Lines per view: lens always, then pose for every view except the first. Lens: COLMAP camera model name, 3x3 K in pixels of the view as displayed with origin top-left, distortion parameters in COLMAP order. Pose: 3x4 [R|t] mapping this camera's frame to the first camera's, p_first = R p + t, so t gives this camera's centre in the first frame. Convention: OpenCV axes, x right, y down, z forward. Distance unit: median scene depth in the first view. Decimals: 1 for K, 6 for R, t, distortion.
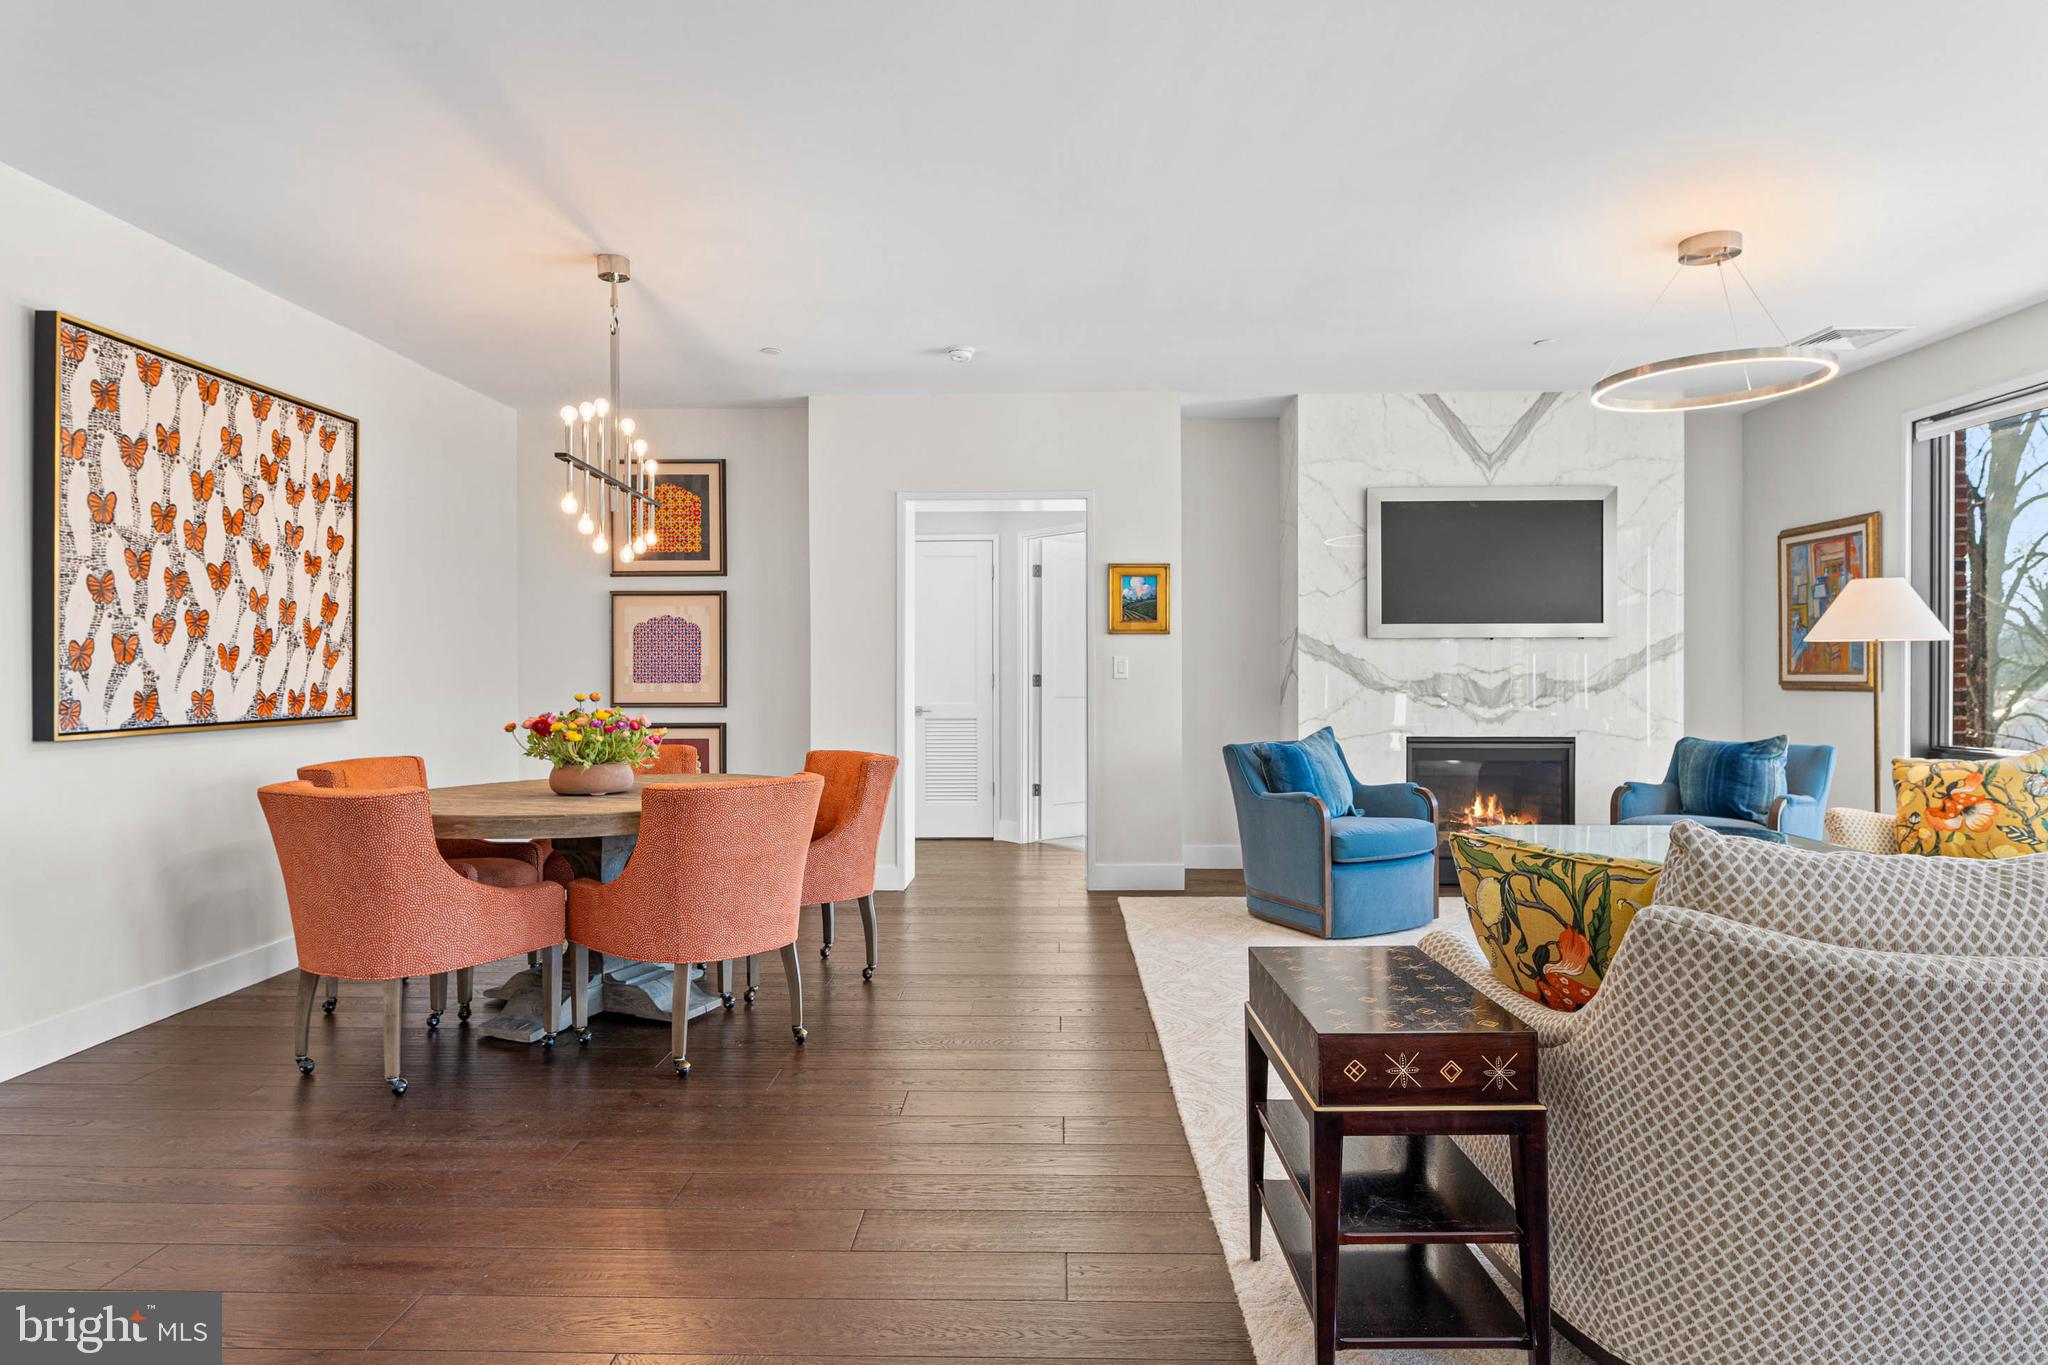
lens RADIAL K [[1178.9, 0, 1025.8], [0, 1178.9, 674.1], [0, 0, 1]] dist [-0.003623, 0.002546]
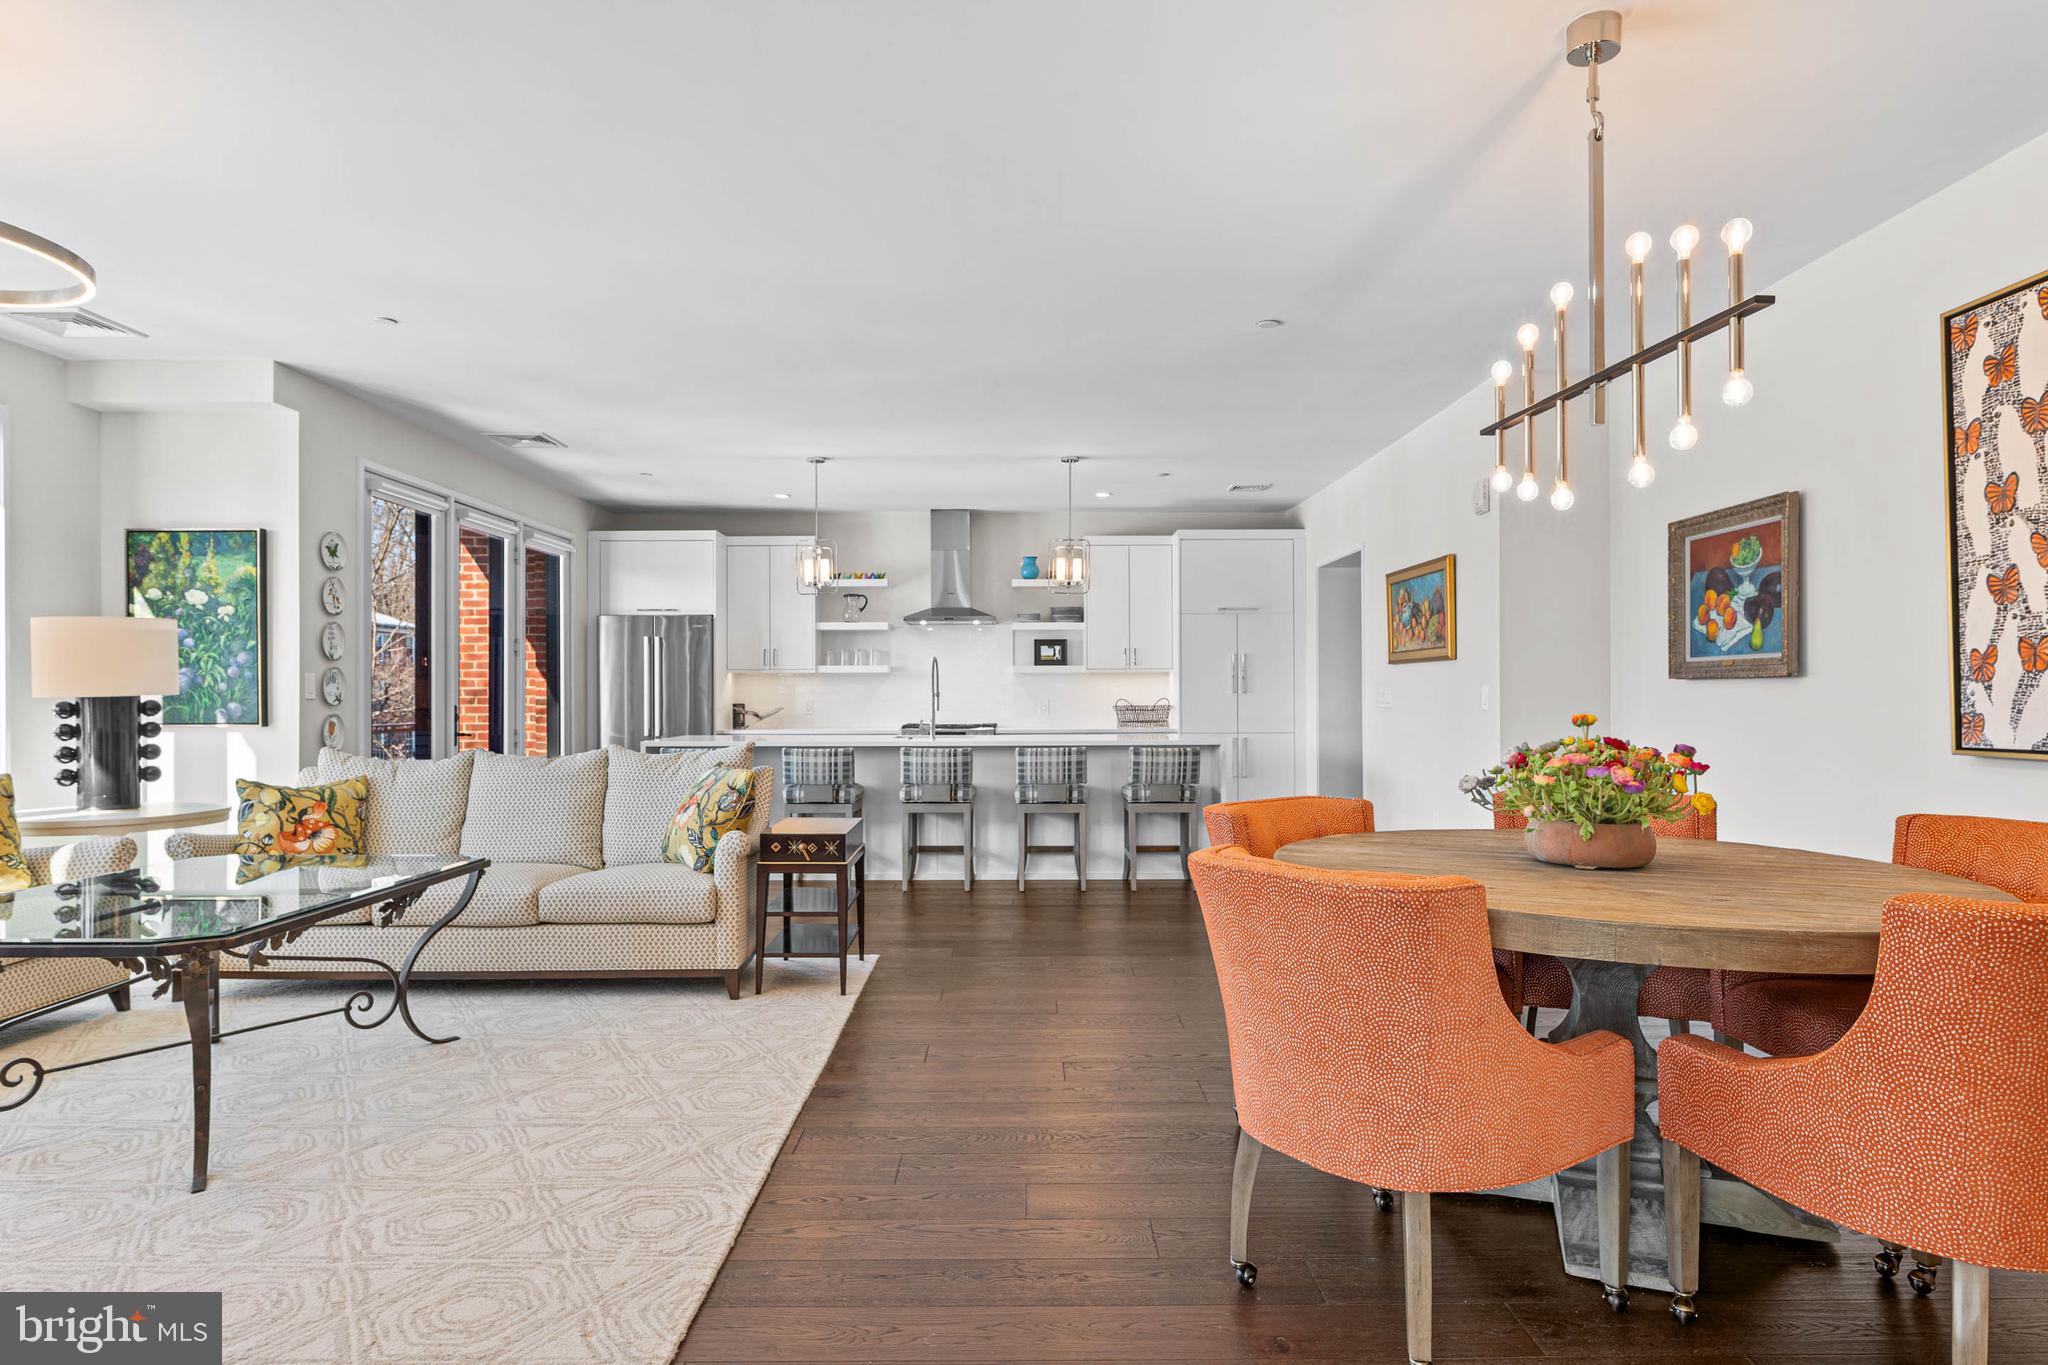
lens RADIAL K [[1178.9, 0, 1024.7], [0, 1178.9, 684.6], [0, 0, 1]] dist [-0.003623, 0.002546]
pose [[-0.999501, 0.004458, -0.031266, -0.019657], [0.004798, 0.999930, -0.010795, 0.003794], [0.031216, -0.010940, -0.999453, 1.236491]]
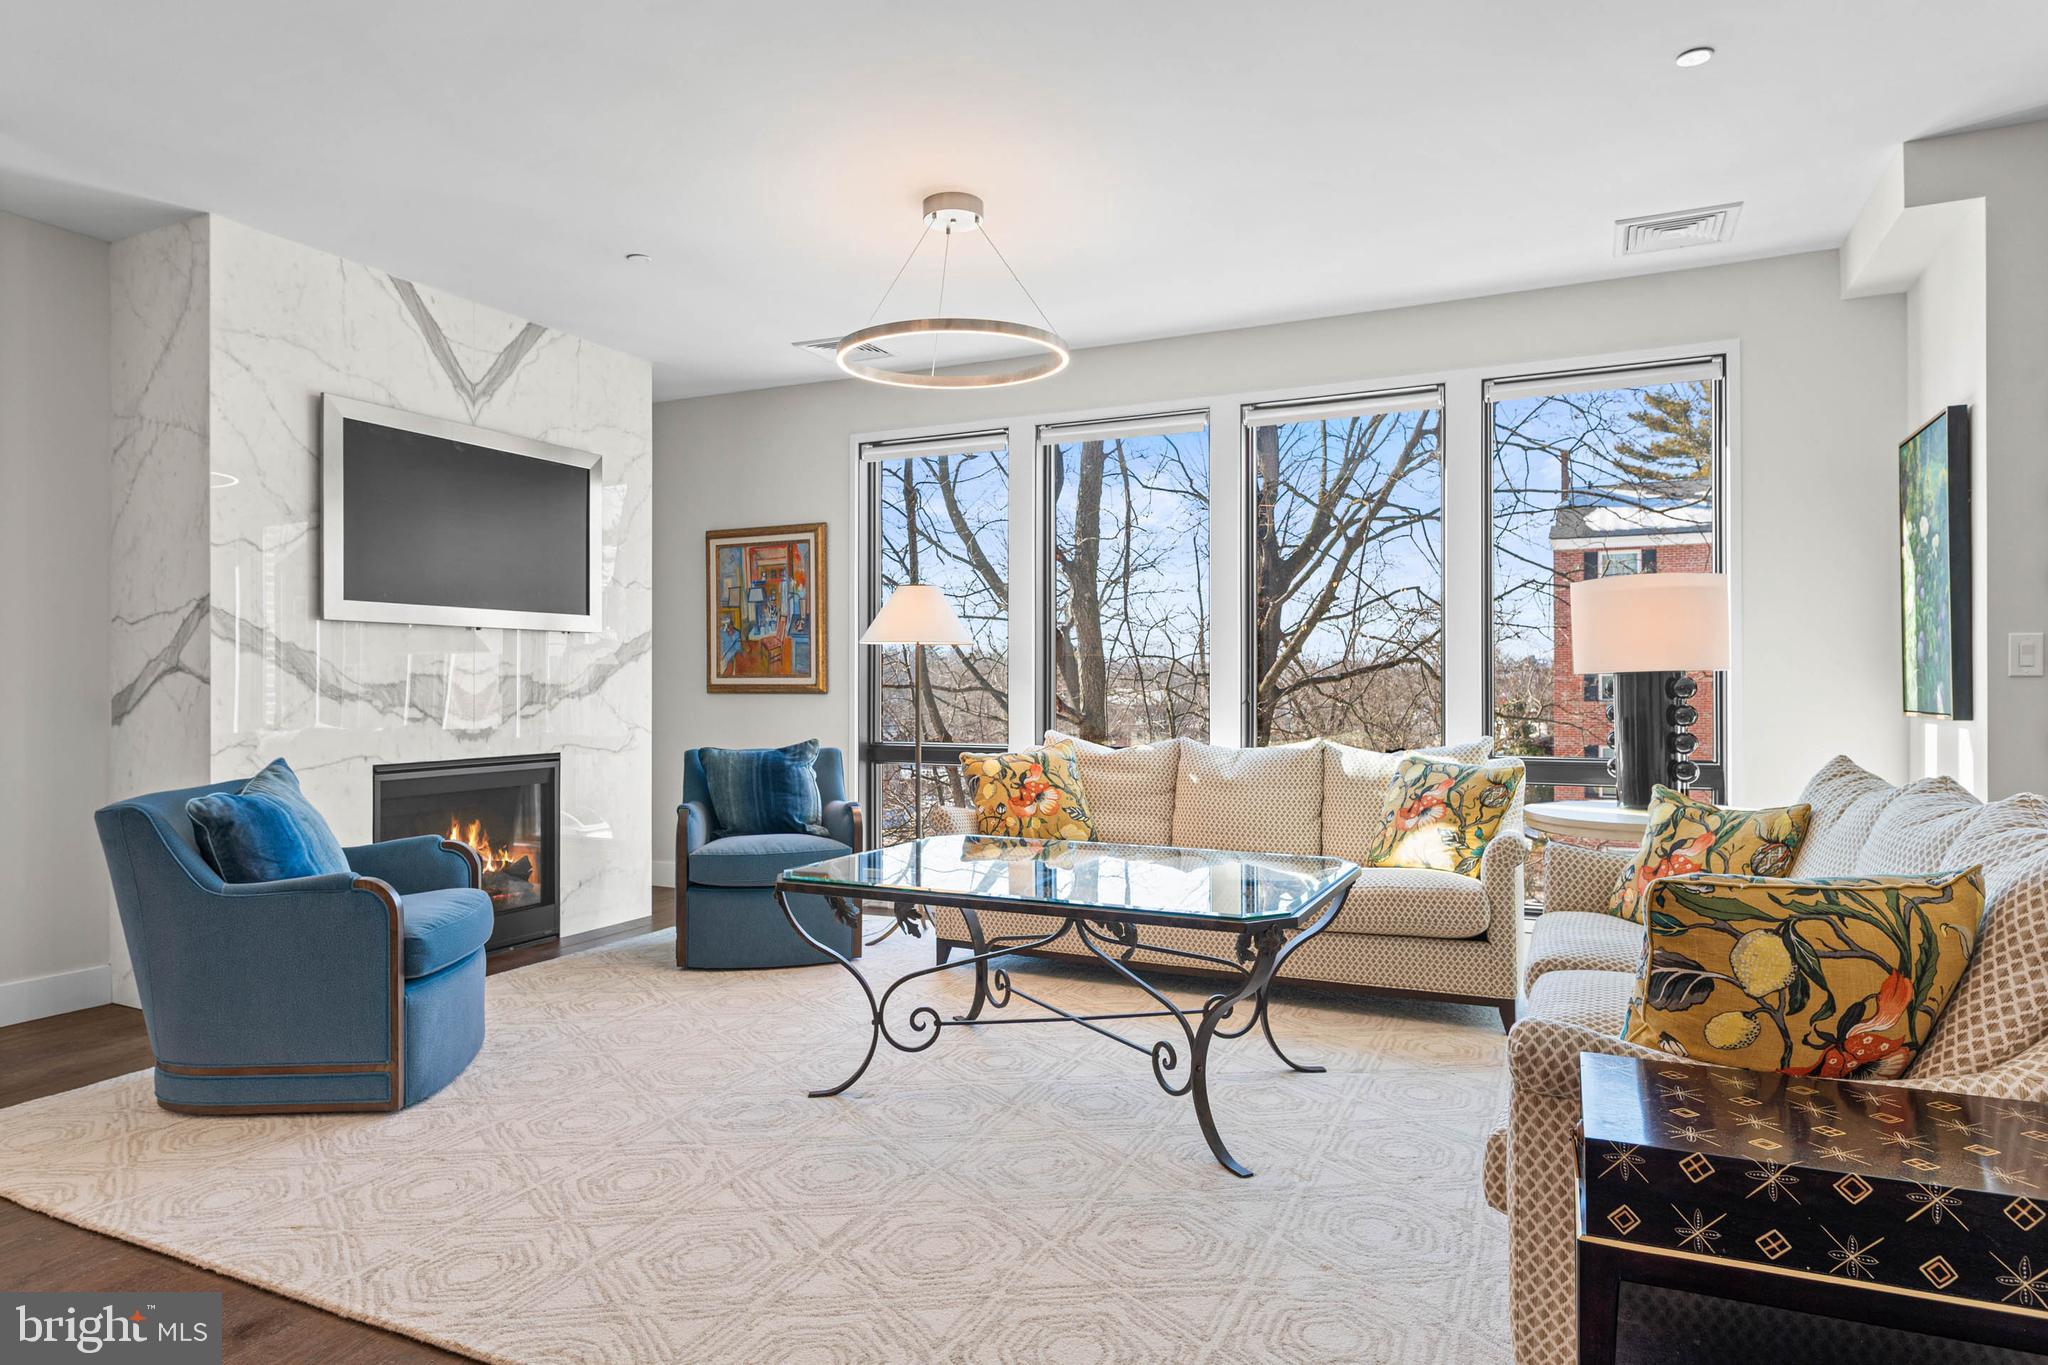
lens RADIAL K [[1178.9, 0, 1015.1], [0, 1178.9, 685.7], [0, 0, 1]] dist [-0.003623, 0.002546]
pose [[0.401875, -0.001022, 0.915694, -0.182534], [-0.000496, 0.999999, 0.001333, 0.006421], [-0.915694, -0.000990, 0.401874, 0.432701]]
